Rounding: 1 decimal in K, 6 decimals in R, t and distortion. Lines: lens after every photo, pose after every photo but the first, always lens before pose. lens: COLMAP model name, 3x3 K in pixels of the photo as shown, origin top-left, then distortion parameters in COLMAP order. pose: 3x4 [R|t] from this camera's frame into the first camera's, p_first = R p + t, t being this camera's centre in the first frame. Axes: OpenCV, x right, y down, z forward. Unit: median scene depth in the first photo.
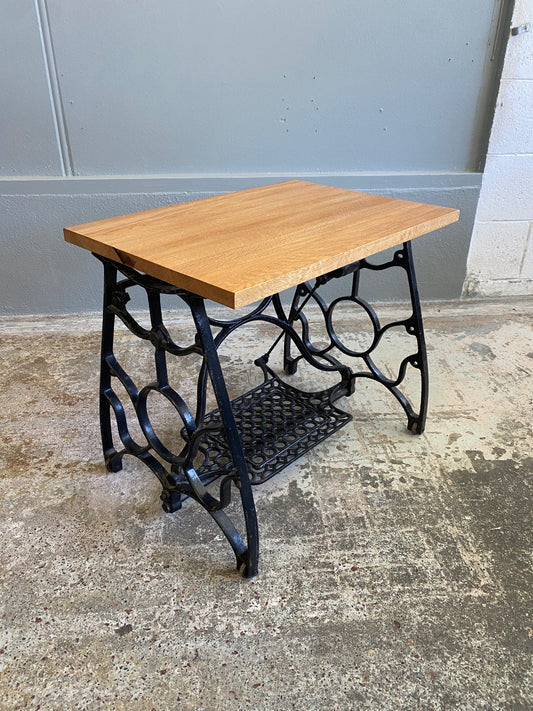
lens RADIAL K [[542.9, 0, 274.2], [0, 542.9, 350.6], [0, 0, 1]] dist [0.010231, -0.008465]
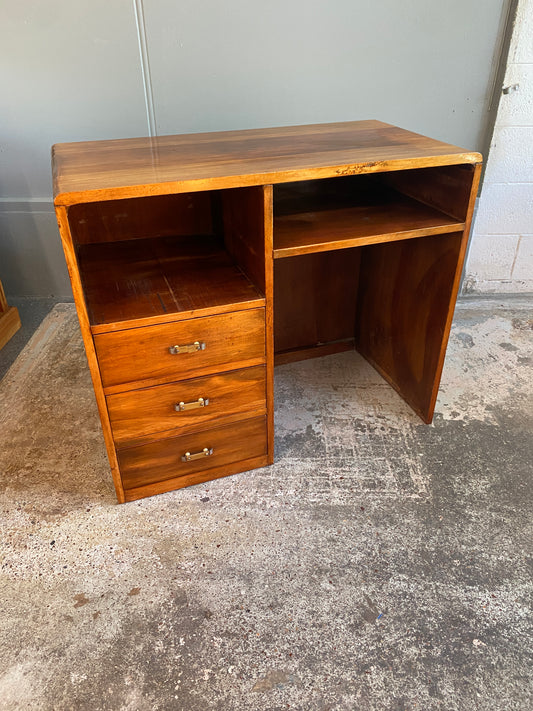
lens RADIAL K [[542.9, 0, 268.7], [0, 542.9, 346.8], [0, 0, 1]] dist [0.010231, -0.008465]
pose [[0.994271, 0.043875, -0.097472, 0.066498], [-0.037203, 0.996906, 0.069246, -0.092123], [0.100209, -0.065223, 0.992826, -0.580775]]
